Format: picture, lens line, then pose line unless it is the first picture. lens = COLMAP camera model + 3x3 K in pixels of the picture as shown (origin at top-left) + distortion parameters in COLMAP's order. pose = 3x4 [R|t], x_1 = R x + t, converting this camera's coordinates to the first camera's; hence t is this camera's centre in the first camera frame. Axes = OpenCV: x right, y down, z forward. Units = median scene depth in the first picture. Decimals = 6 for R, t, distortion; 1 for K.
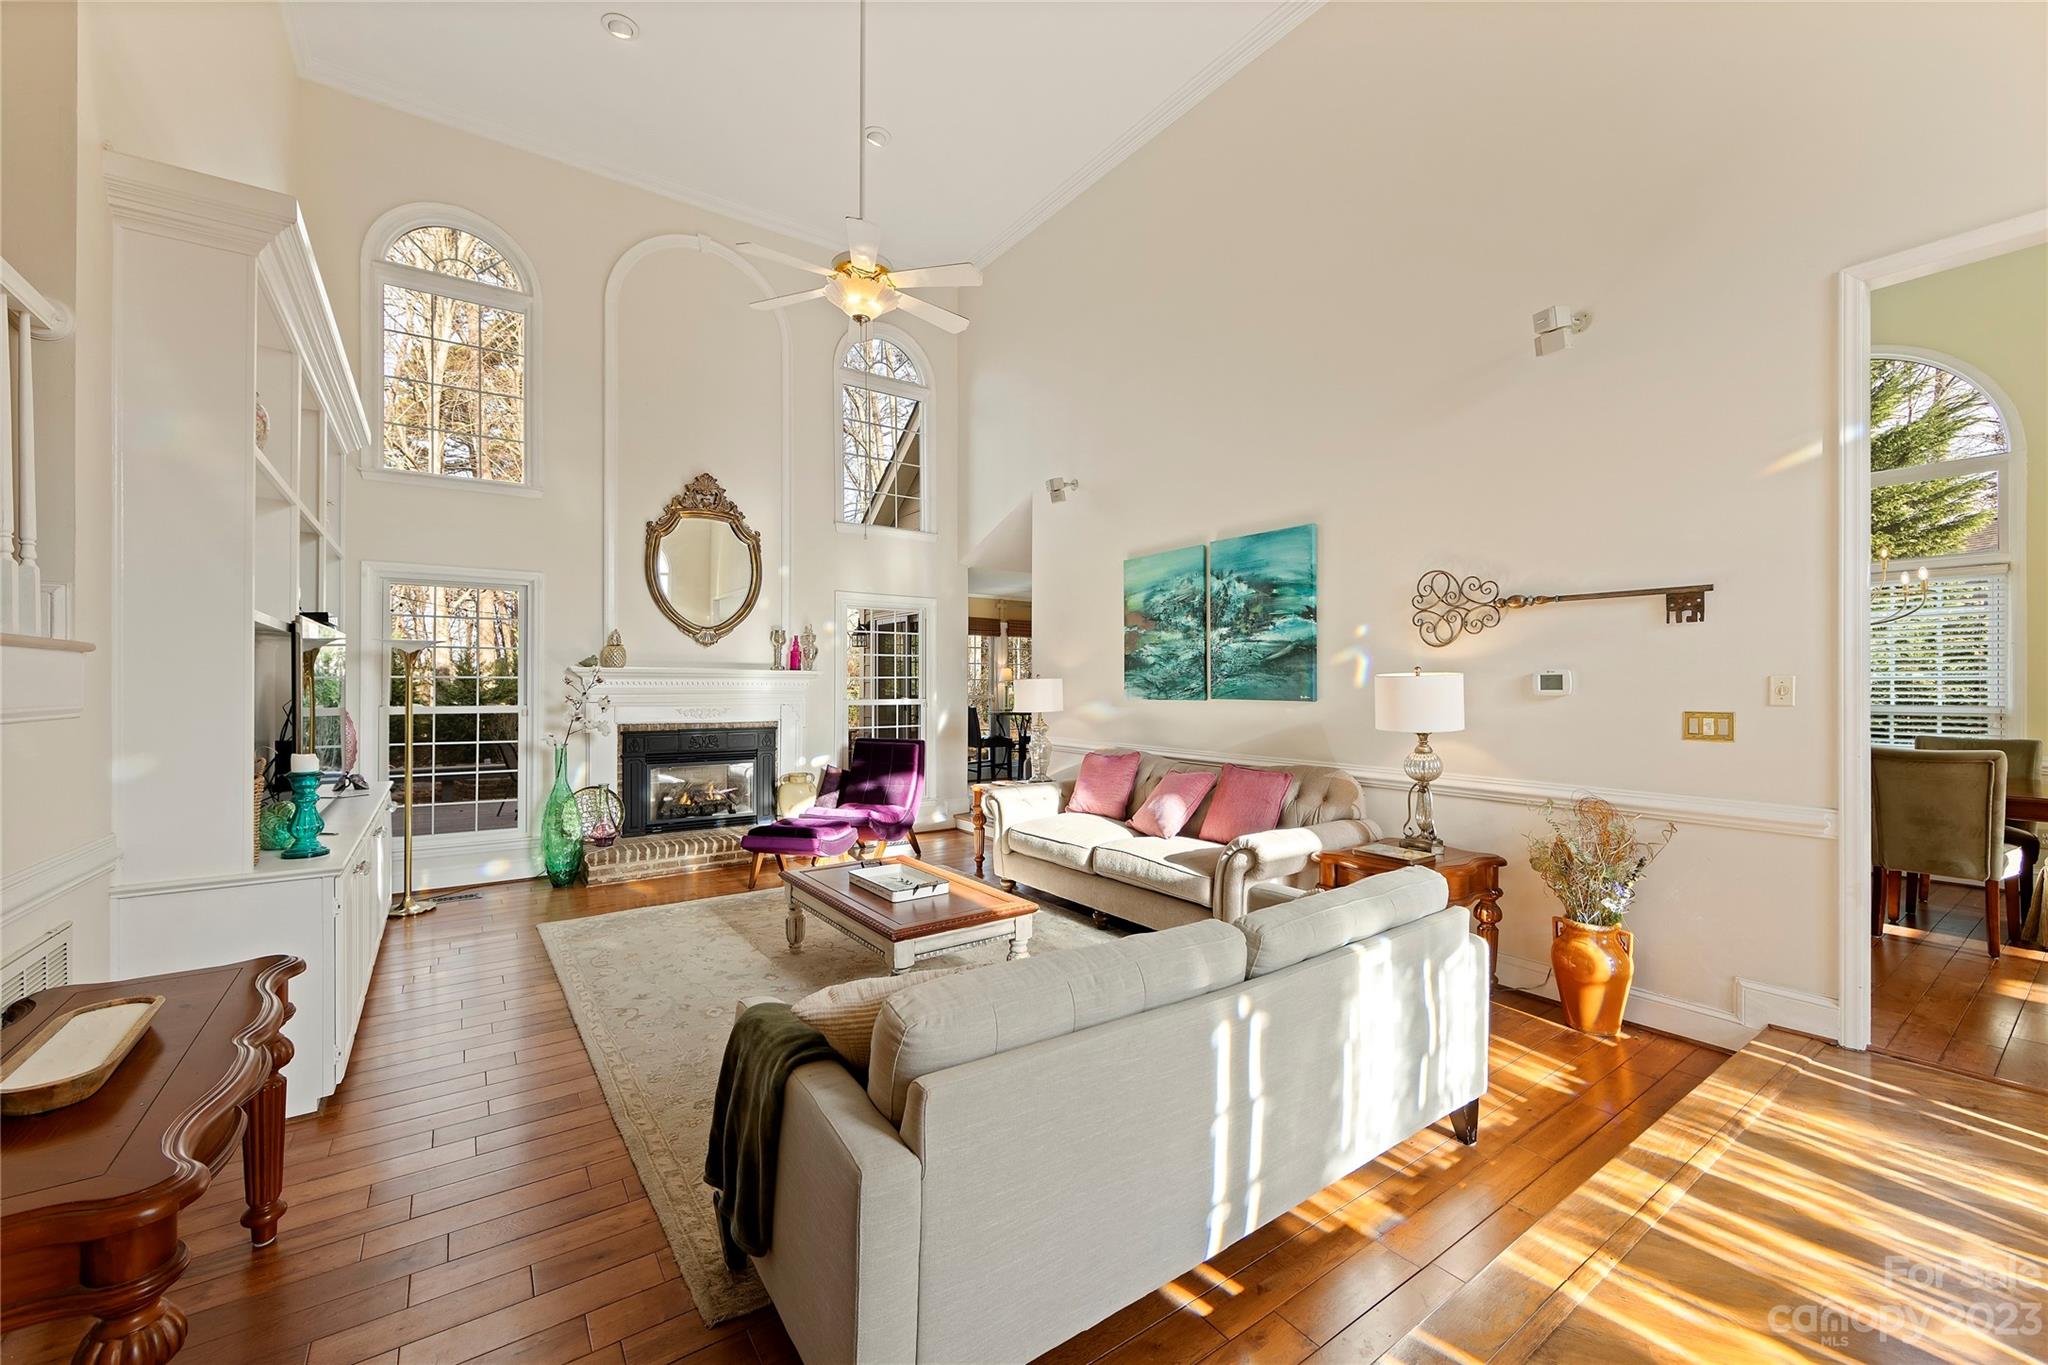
lens RADIAL K [[812.5, 0, 1021.2], [0, 812.5, 672.5], [0, 0, 1]] dist [-0.001612, -0.000179]
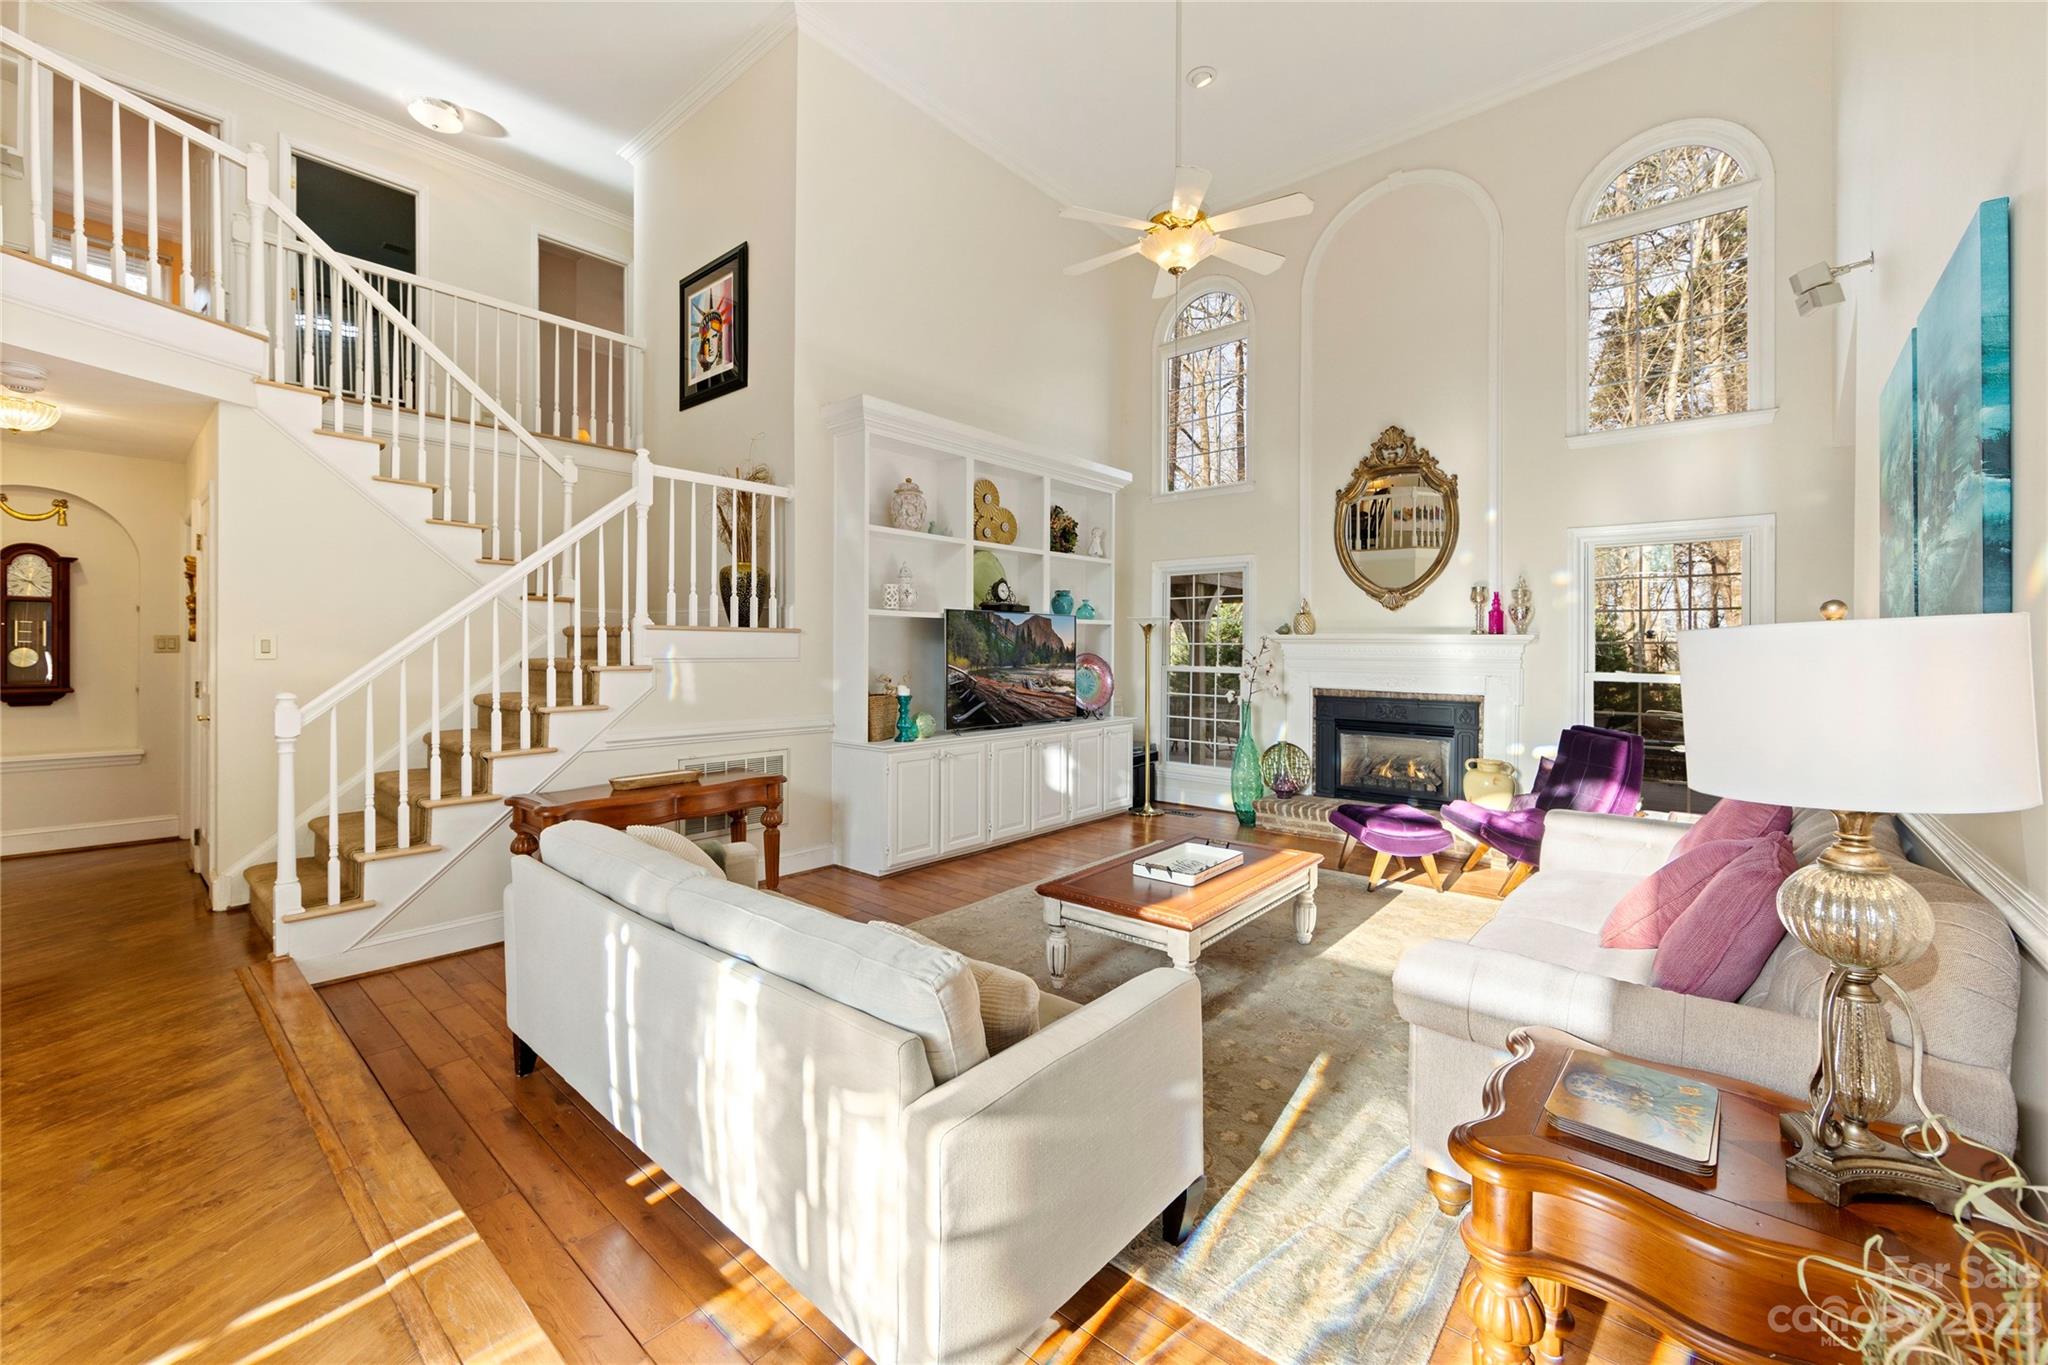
lens RADIAL K [[822.9, 0, 1029.5], [0, 822.9, 644.7], [0, 0, 1]] dist [-0.000110, -0.000207]
pose [[0.247833, -0.000844, -0.968802, 0.442676], [0.006142, 0.999981, 0.000700, 0.004291], [0.968783, -0.006124, 0.247833, 0.369695]]
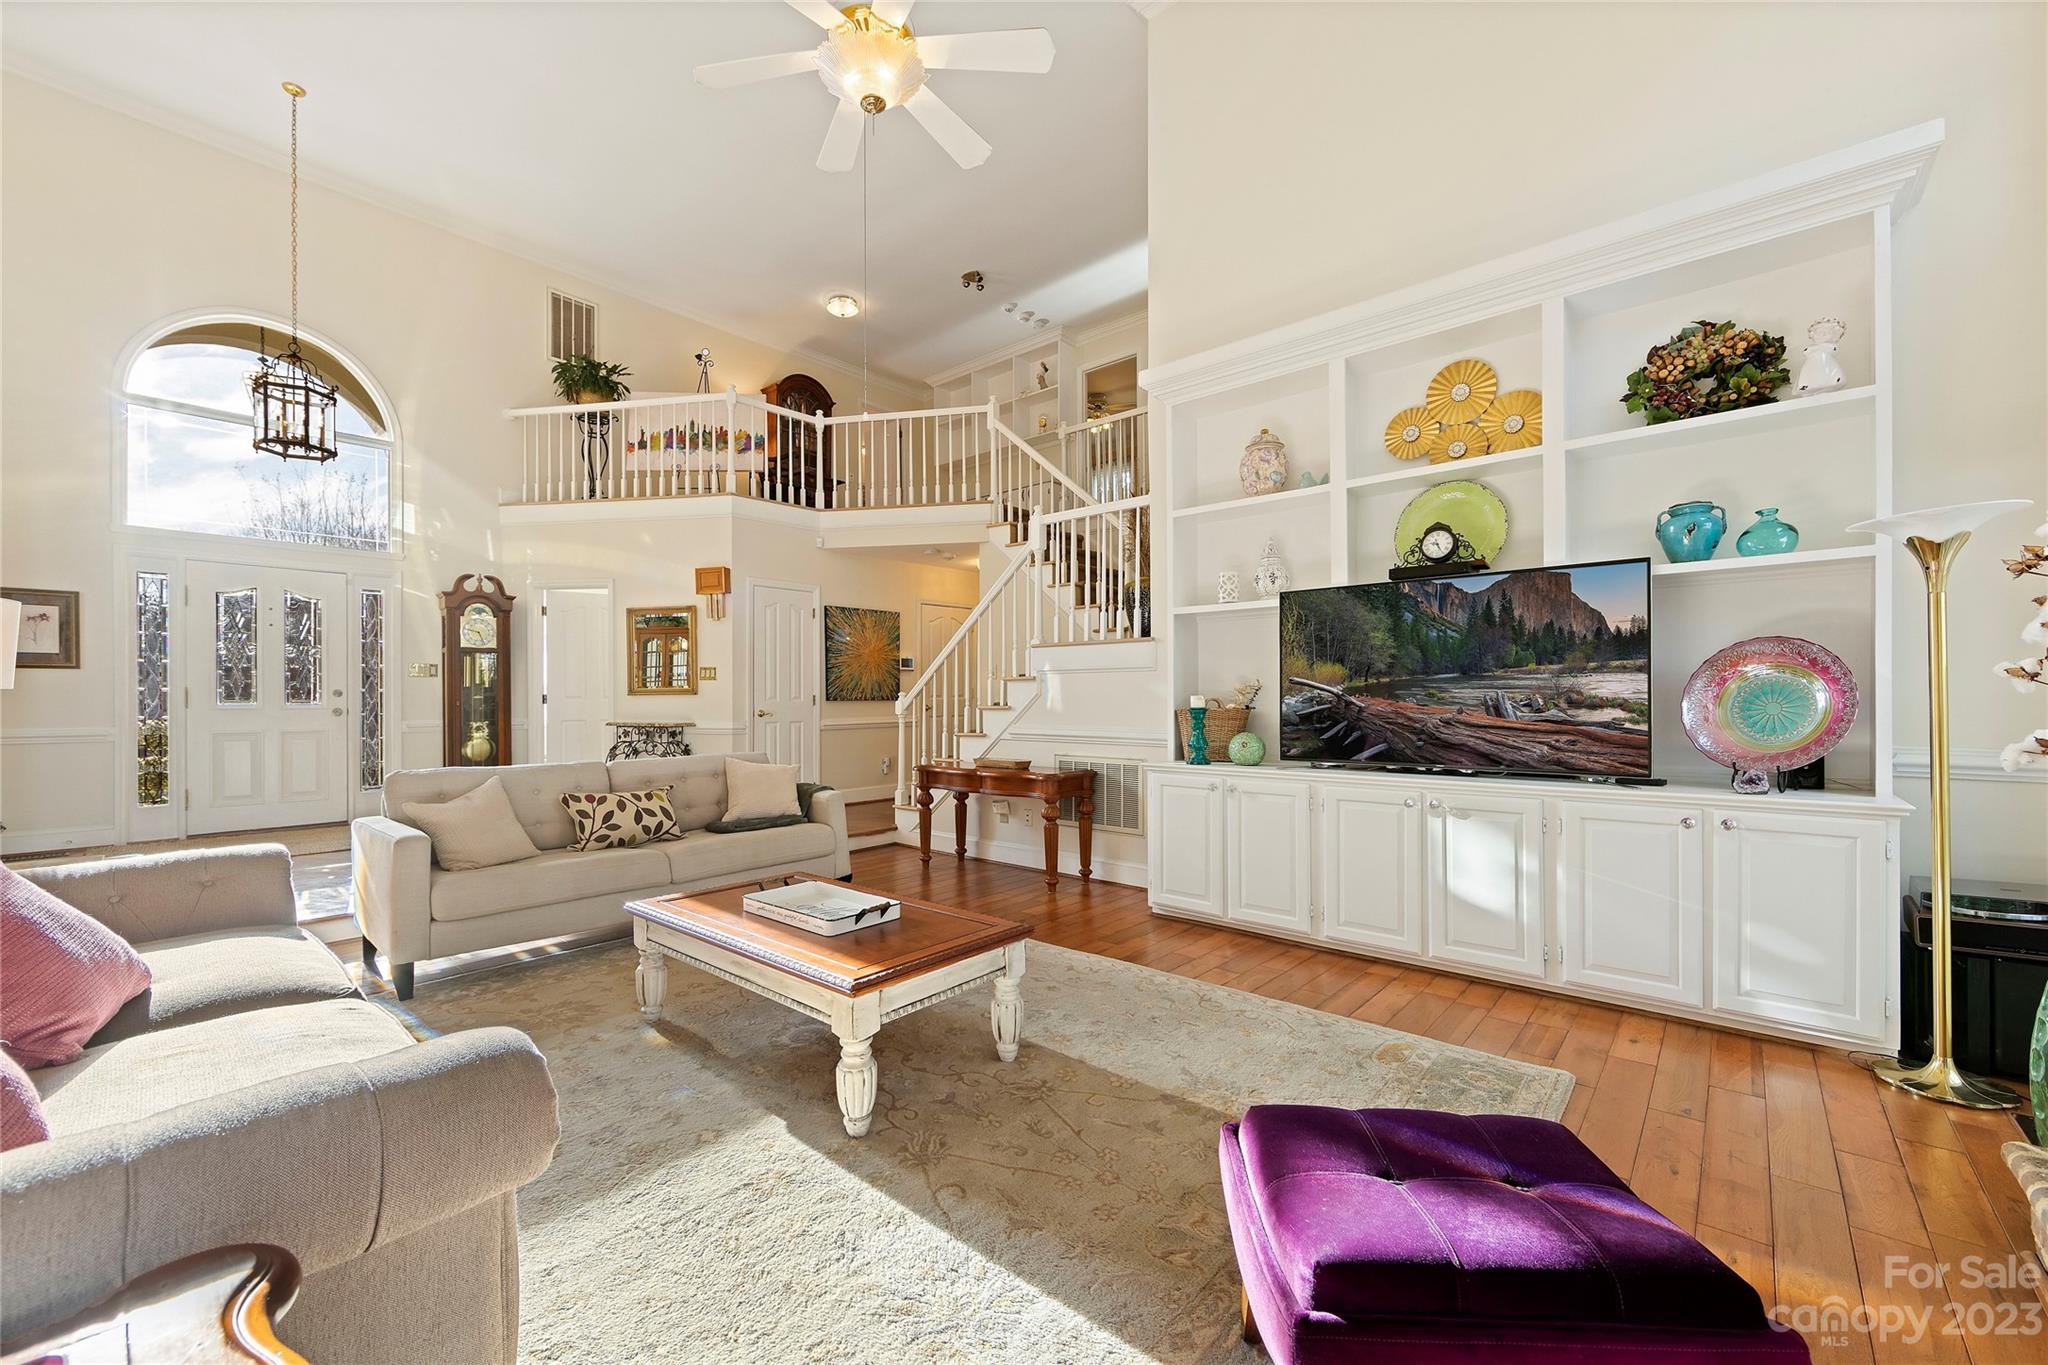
lens RADIAL K [[803.7, 0, 1020.7], [0, 803.7, 705.1], [0, 0, 1]] dist [-0.001104, -0.000114]
pose [[-0.974136, 0.001595, -0.225957, -0.104970], [0.003647, 0.999956, -0.008666, 0.058510], [0.225933, -0.009266, -0.974099, 1.070595]]
